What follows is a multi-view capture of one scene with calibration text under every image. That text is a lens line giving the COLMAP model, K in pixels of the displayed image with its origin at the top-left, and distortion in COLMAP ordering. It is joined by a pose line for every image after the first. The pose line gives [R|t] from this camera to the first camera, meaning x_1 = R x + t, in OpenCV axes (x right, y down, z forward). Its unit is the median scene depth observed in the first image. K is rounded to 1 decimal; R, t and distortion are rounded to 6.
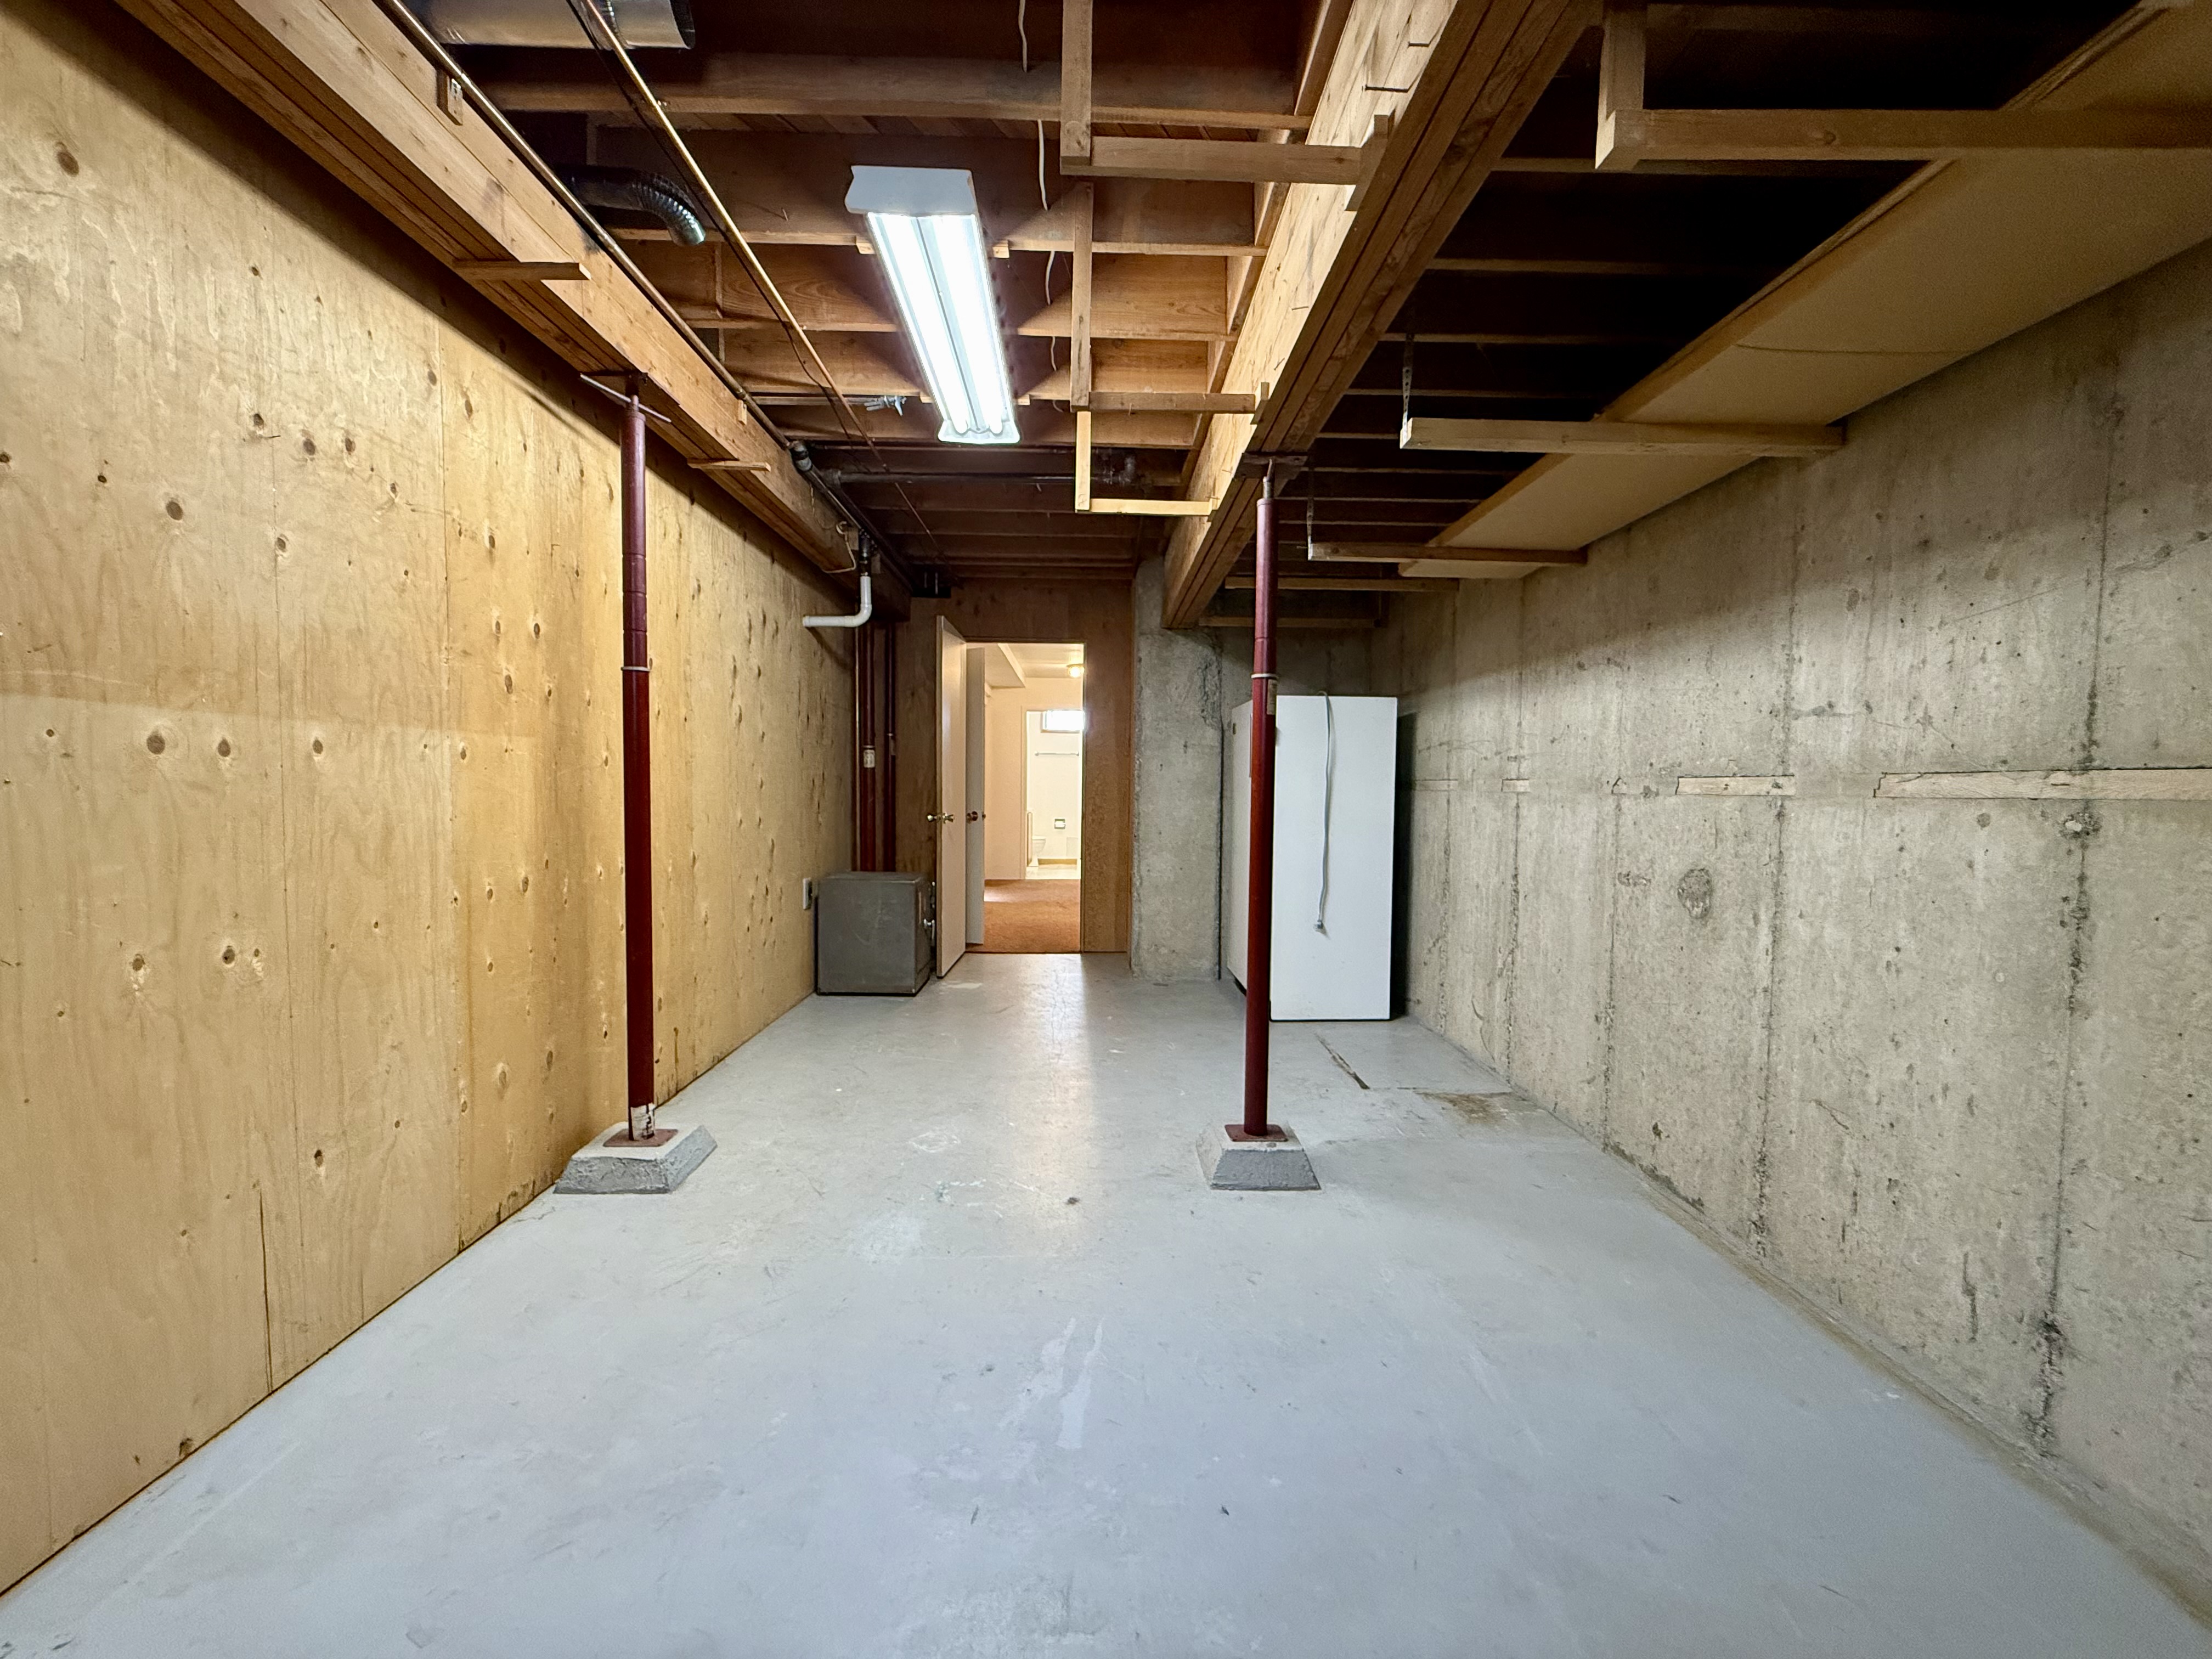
lens RADIAL K [[882.9, 0, 1105.1], [0, 882.9, 836.0], [0, 0, 1]] dist [0.004502, -0.000579]
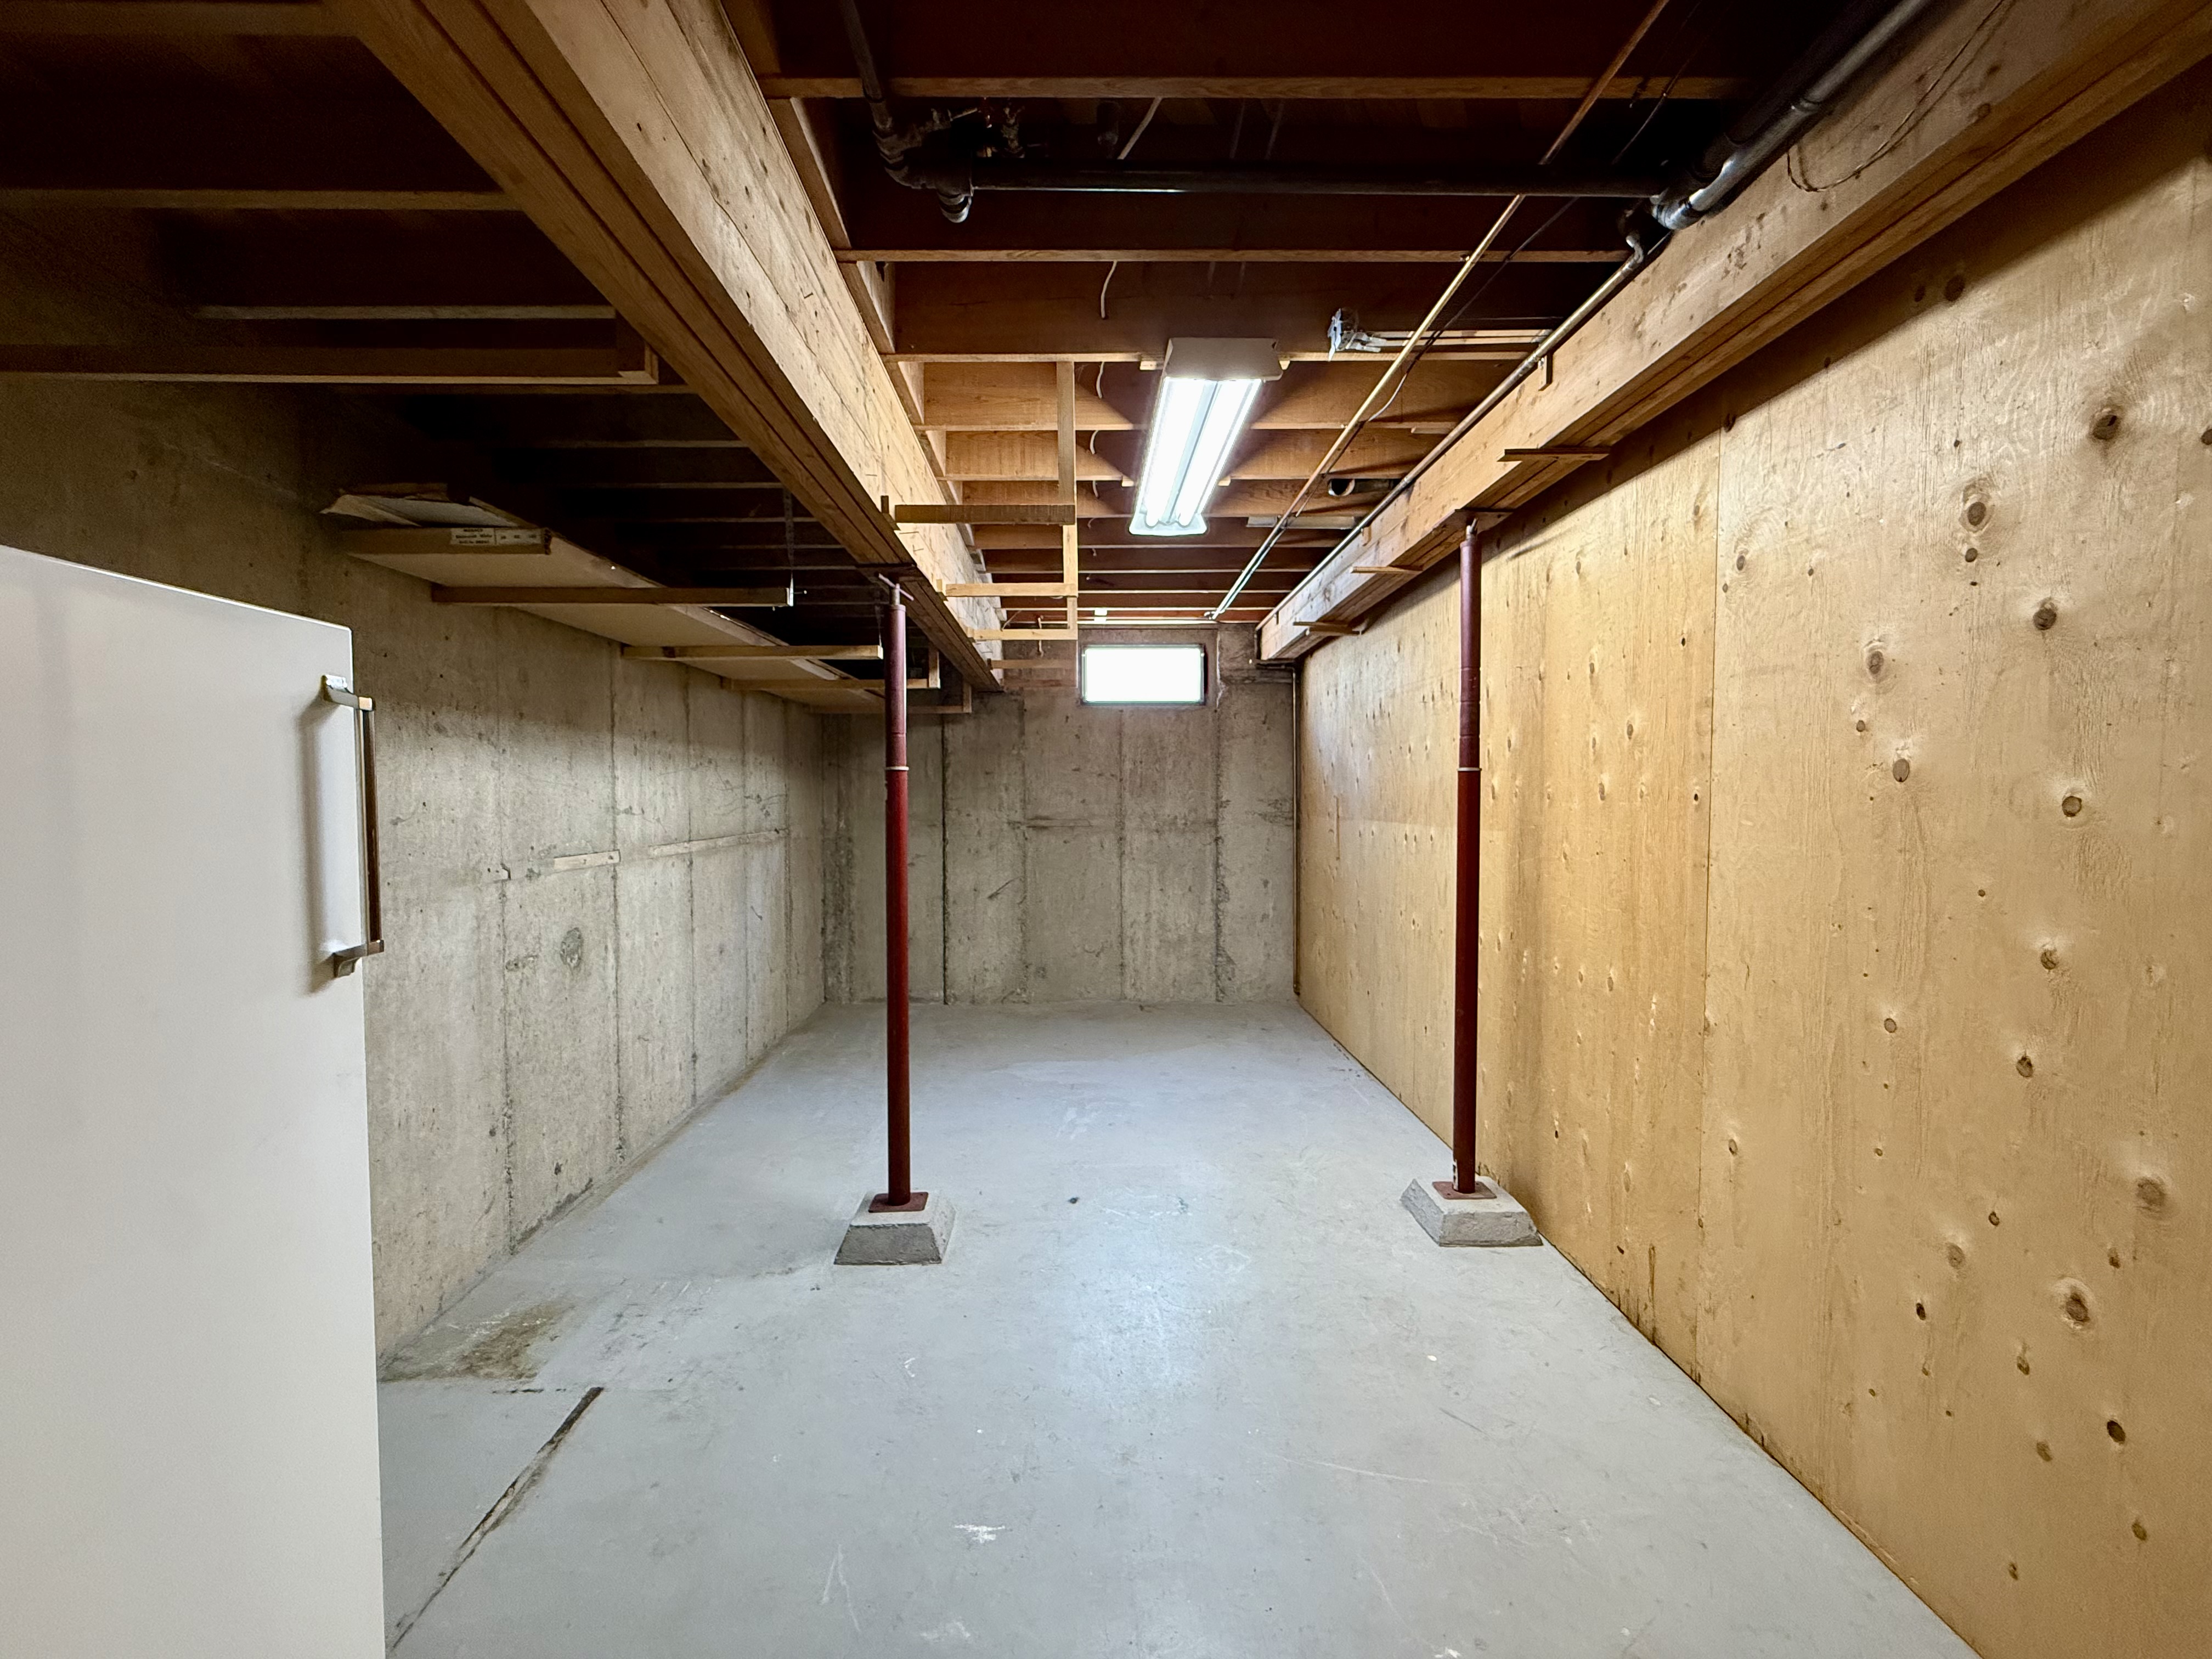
lens RADIAL K [[882.9, 0, 1101.7], [0, 882.9, 830.0], [0, 0, 1]] dist [0.004502, -0.000579]
pose [[-0.999953, -0.007892, -0.005689, -0.061453], [-0.008396, 0.995447, 0.094944, -0.209543], [0.004914, 0.094987, -0.995466, 2.063393]]
